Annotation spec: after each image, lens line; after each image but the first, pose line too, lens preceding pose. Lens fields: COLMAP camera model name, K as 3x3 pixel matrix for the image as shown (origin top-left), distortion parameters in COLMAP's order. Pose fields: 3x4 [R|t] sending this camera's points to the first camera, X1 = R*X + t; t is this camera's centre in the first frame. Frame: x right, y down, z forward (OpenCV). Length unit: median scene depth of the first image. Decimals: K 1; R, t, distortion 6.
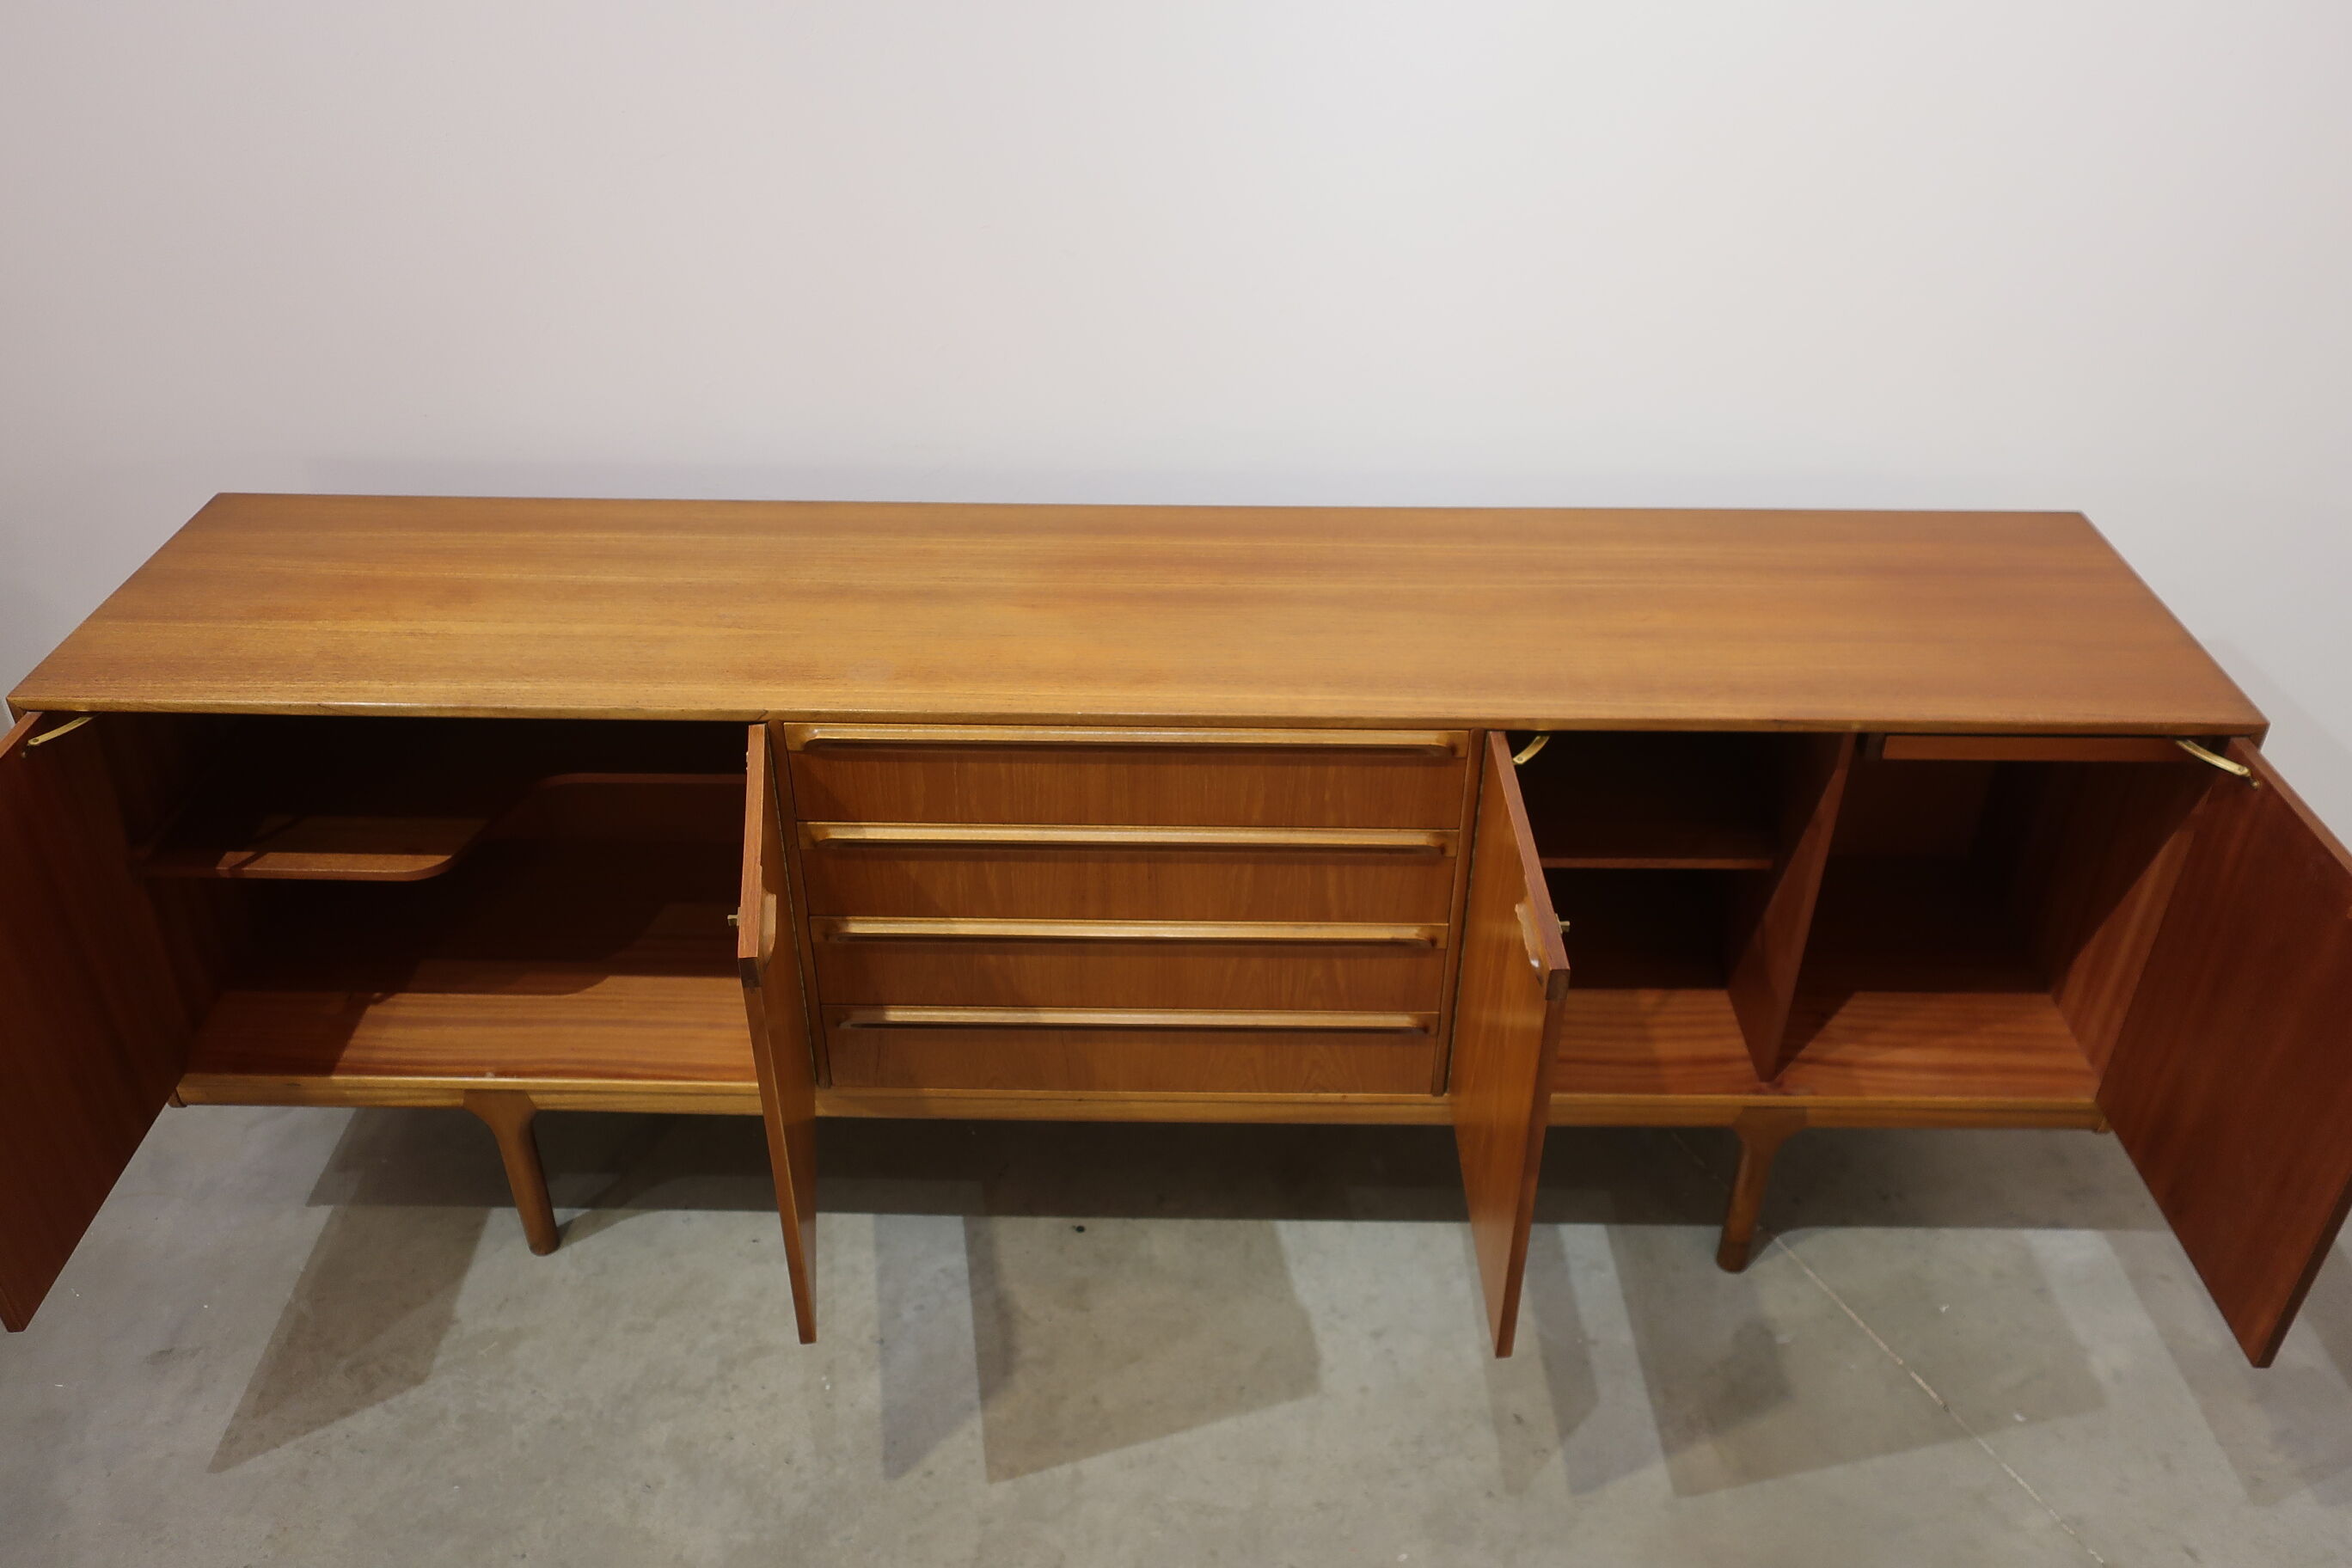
lens RADIAL K [[1845.6, 0, 1156.7], [0, 1845.6, 776.1], [0, 0, 1]] dist [-0.004732, 0.015654]
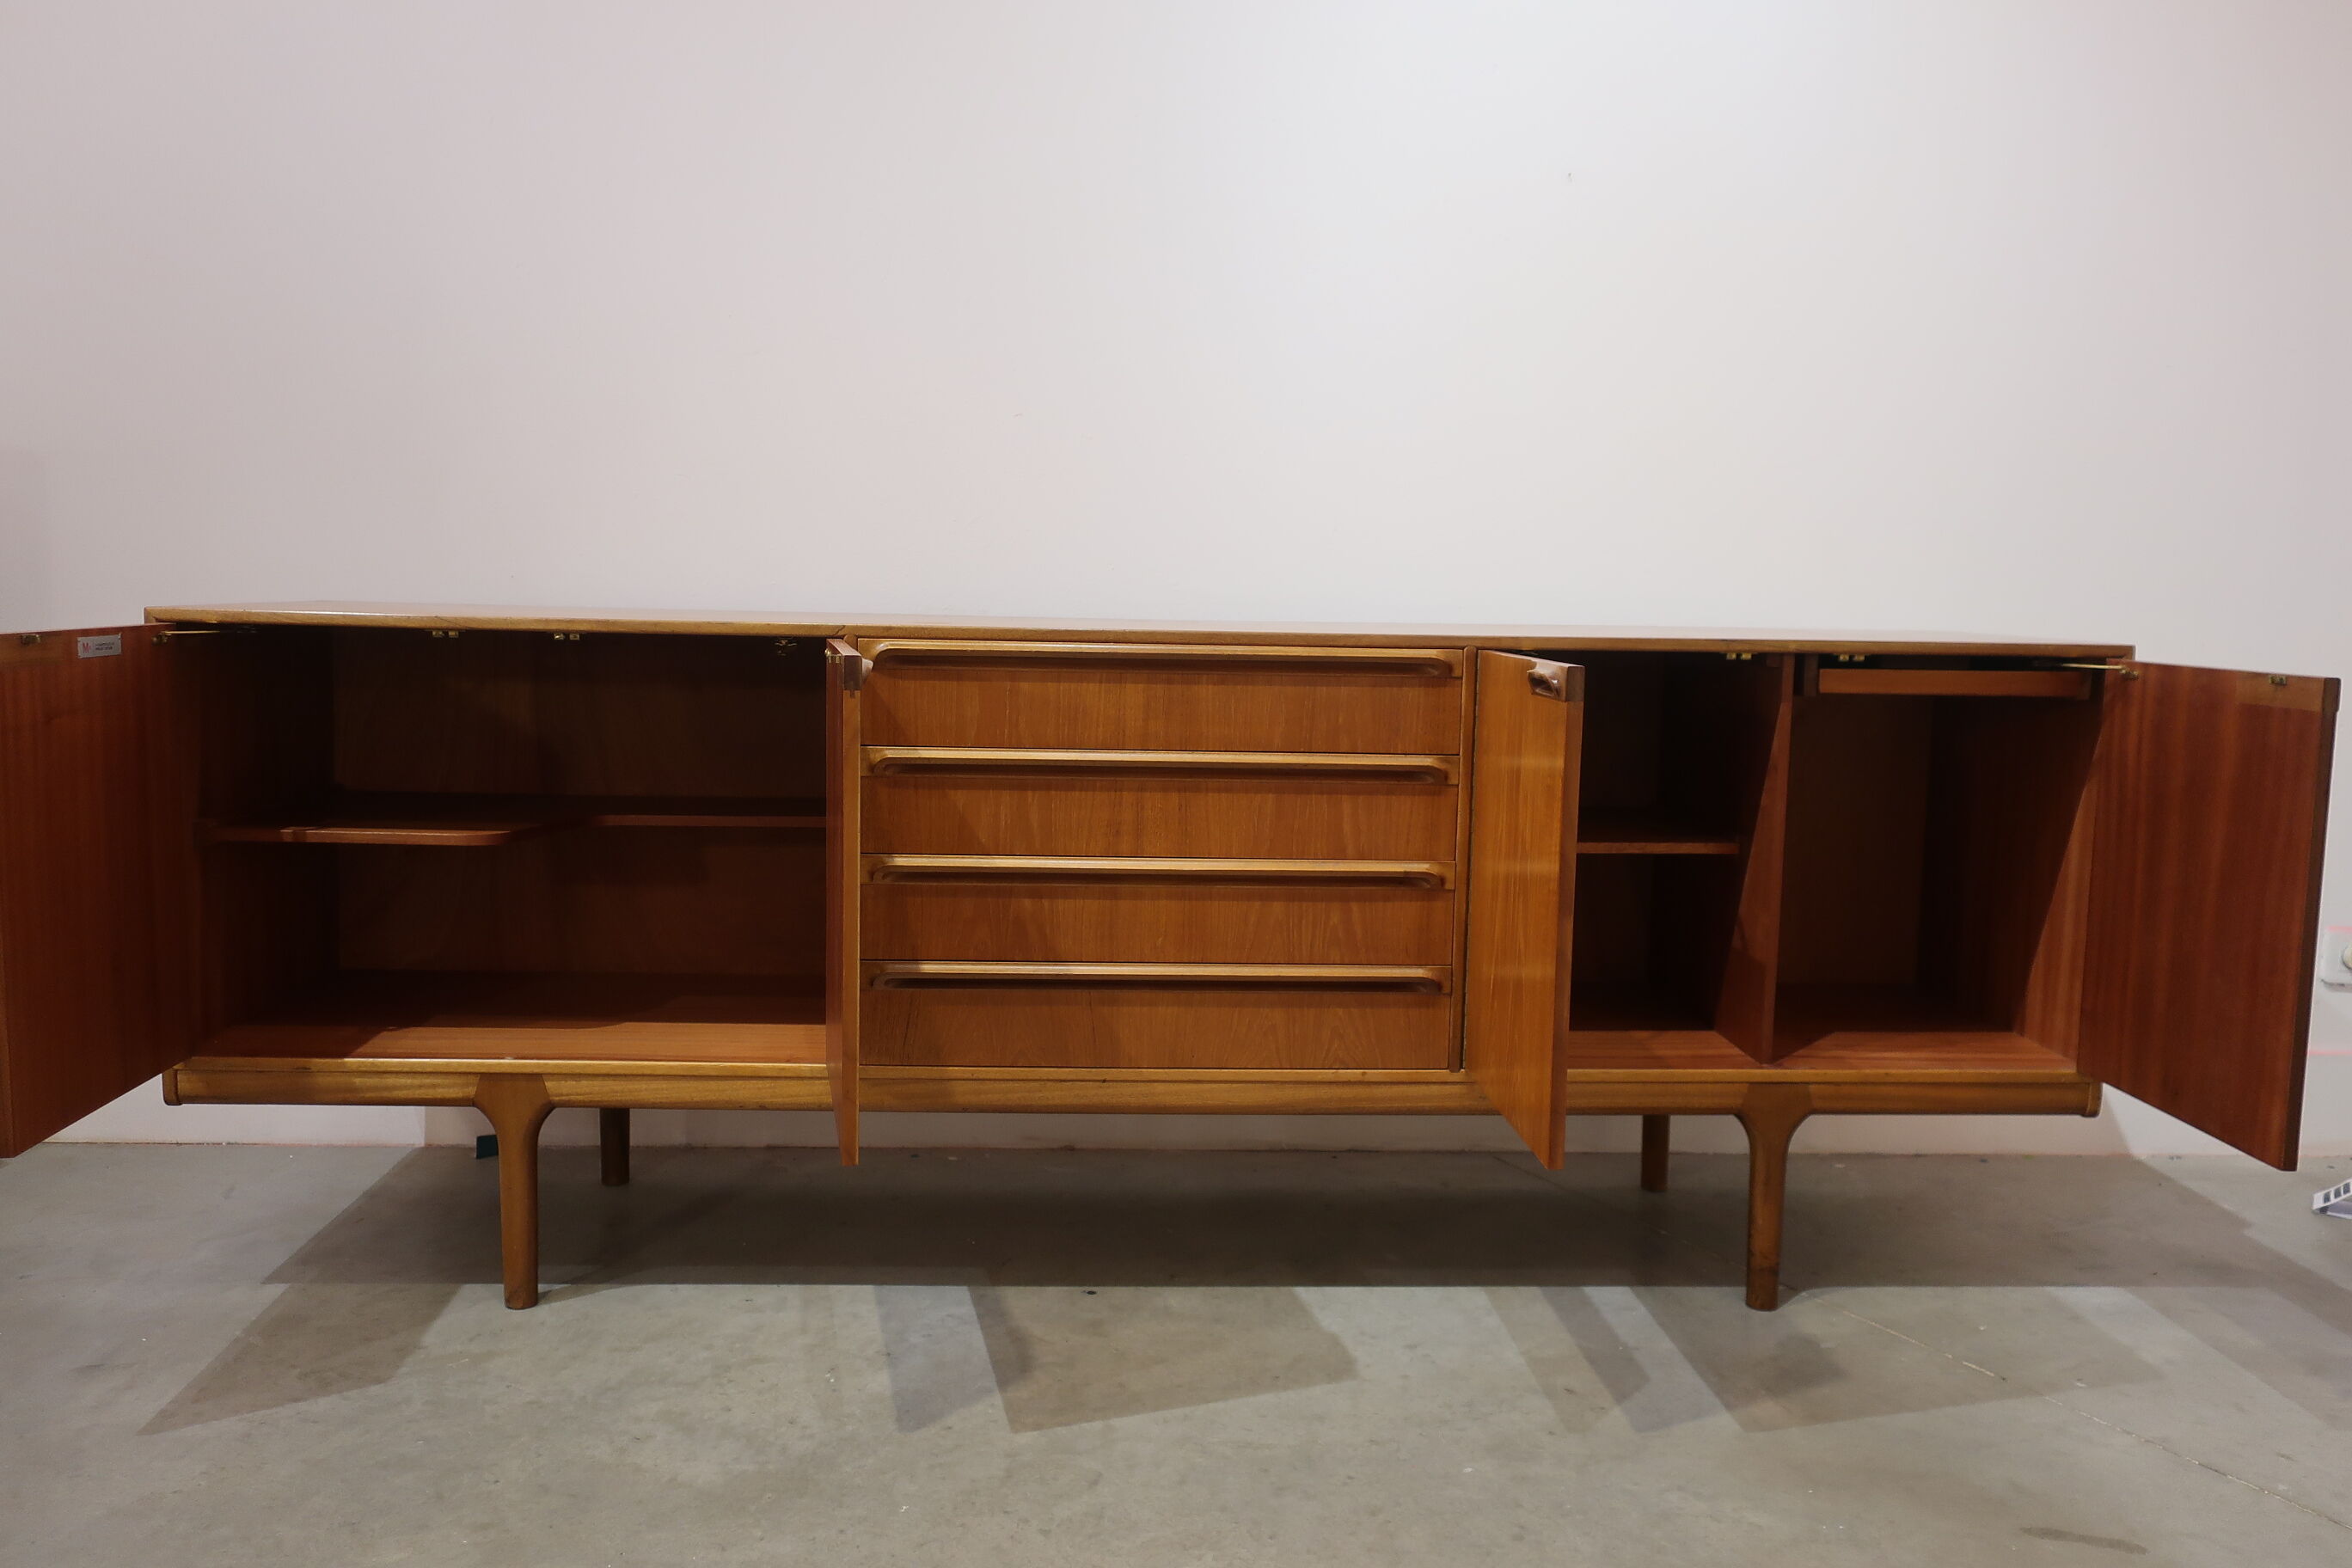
lens RADIAL K [[1845.6, 0, 1158.8], [0, 1845.6, 783.5], [0, 0, 1]] dist [-0.004732, 0.015654]
pose [[0.997916, 0.014720, 0.062829, -0.078708], [0.015609, 0.889663, -0.456350, 0.500043], [-0.062614, 0.456380, 0.887579, 0.030033]]
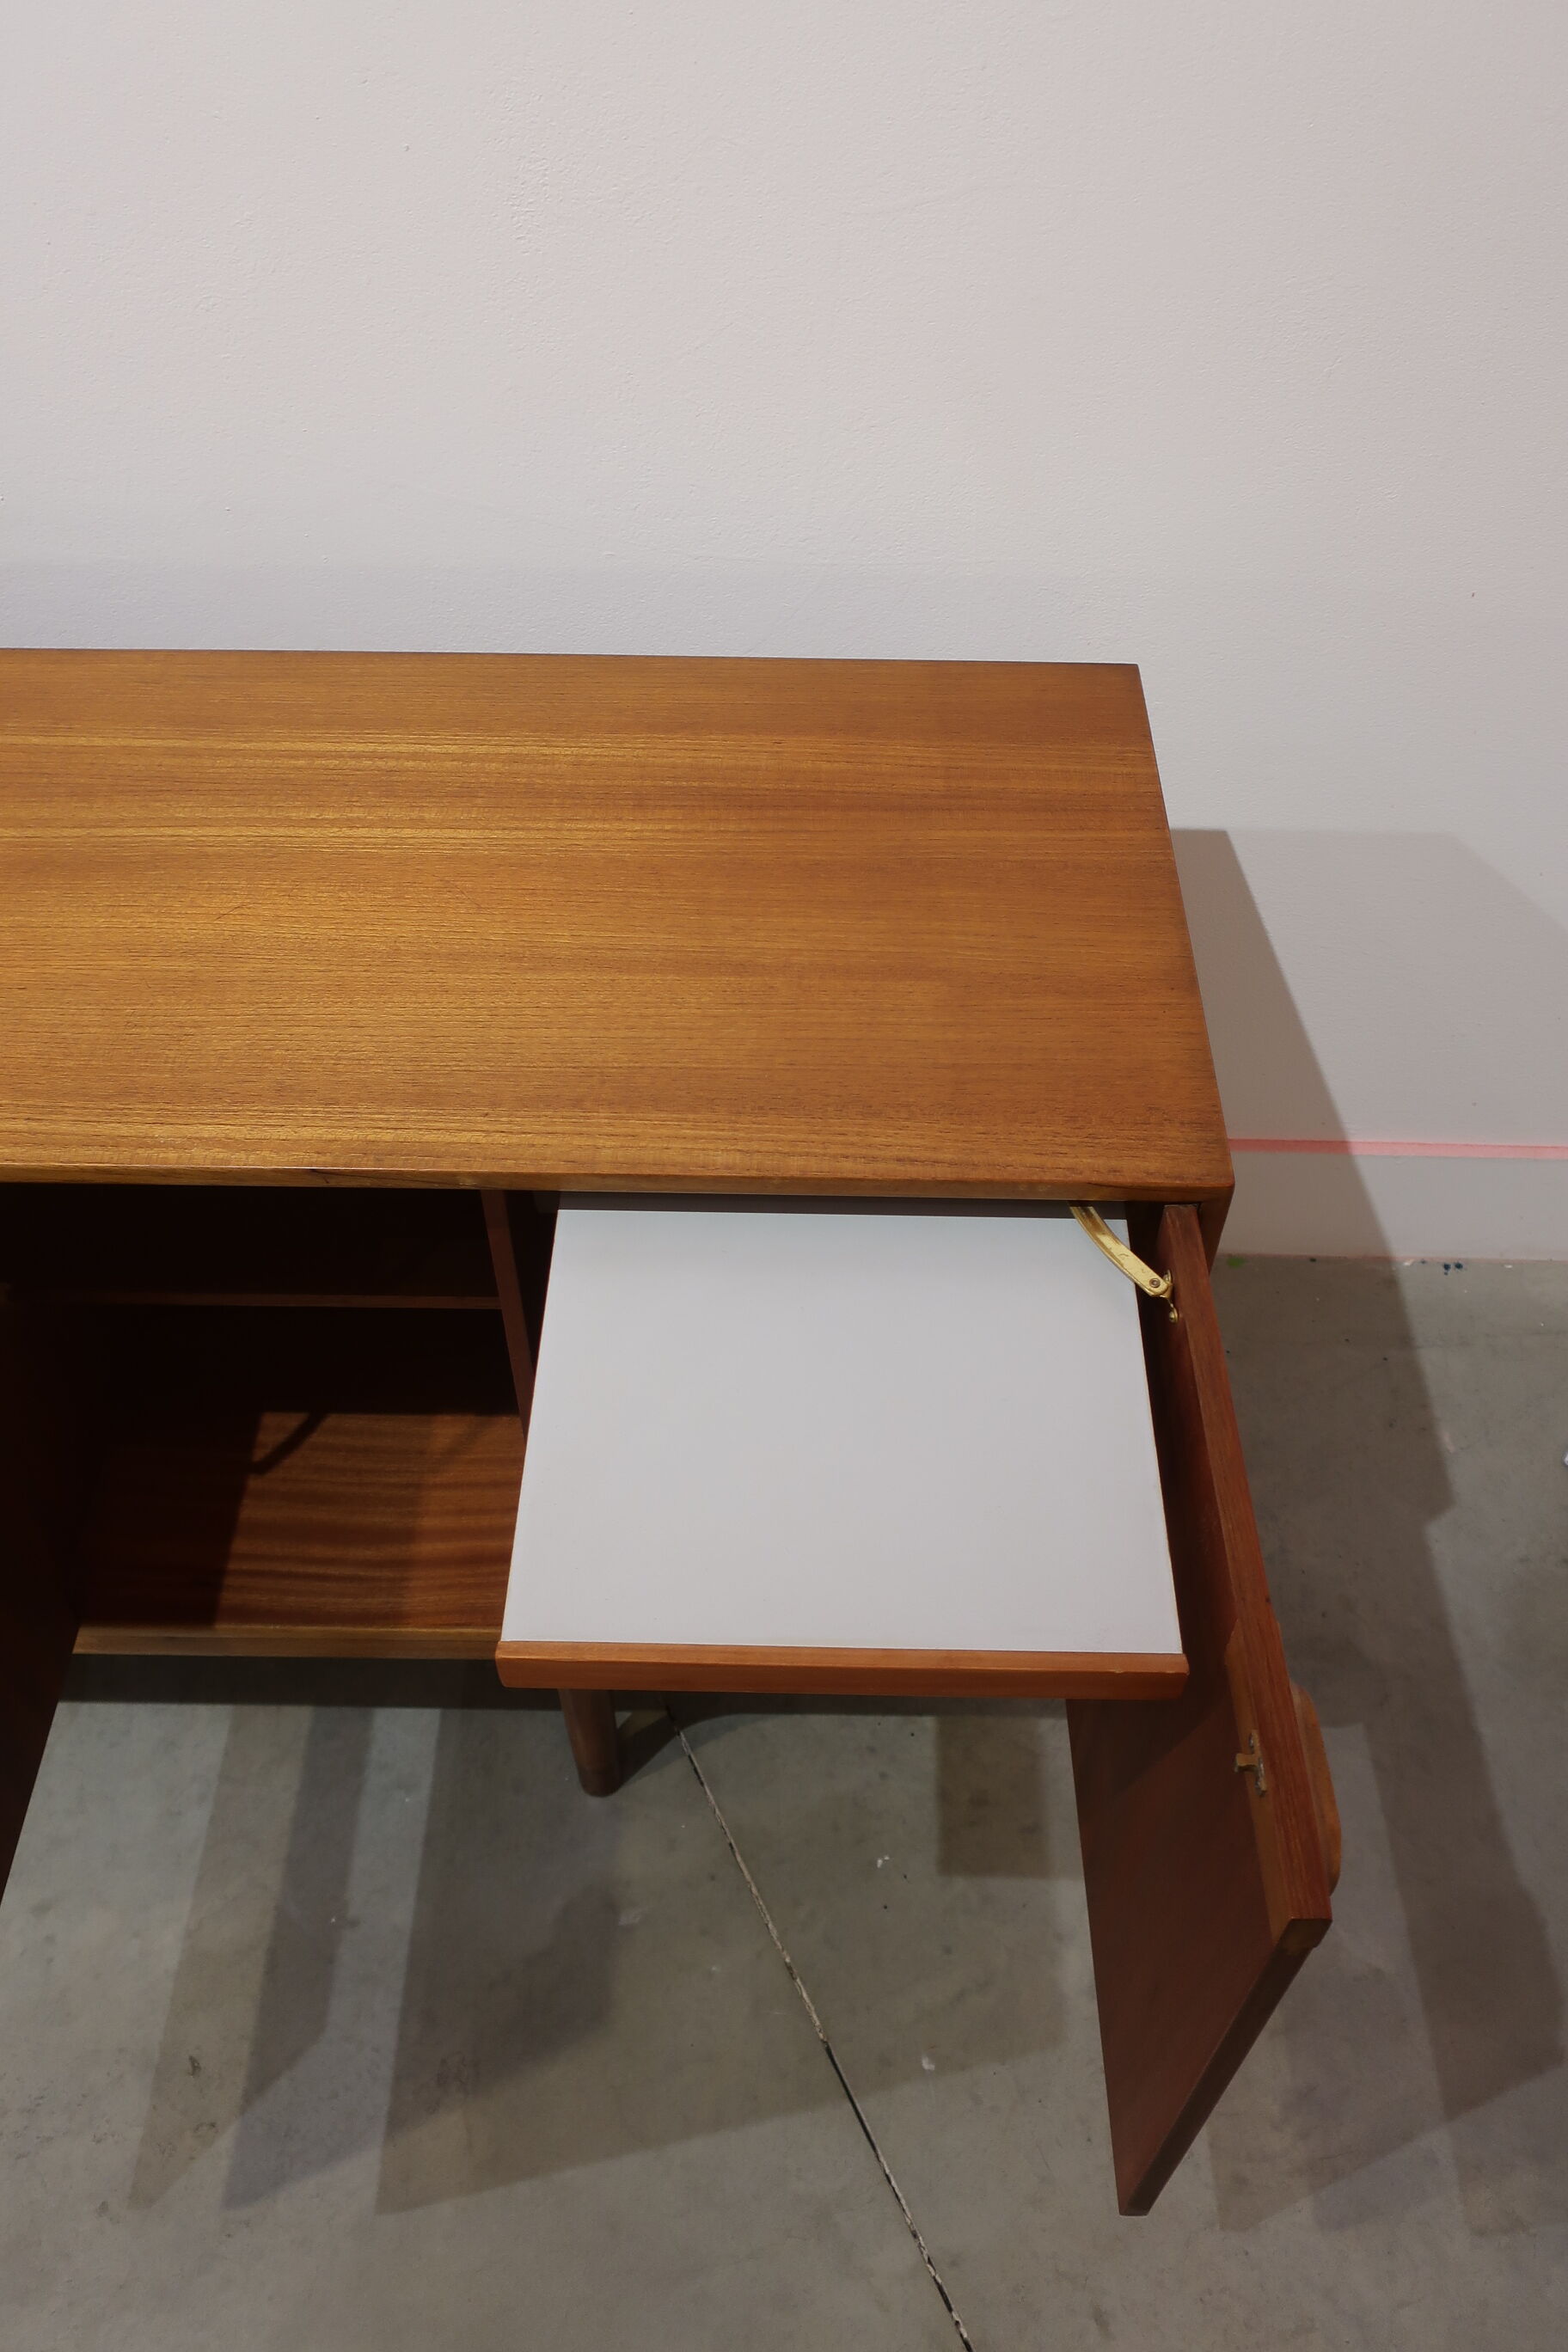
lens RADIAL K [[1845.6, 0, 772.3], [0, 1845.6, 1171.8], [0, 0, 1]] dist [-0.004732, 0.015654]
pose [[0.999965, 0.001222, 0.008287, 0.402965], [-0.003284, 0.967290, 0.253651, -0.142821], [-0.007706, -0.253669, 0.967260, 0.424863]]
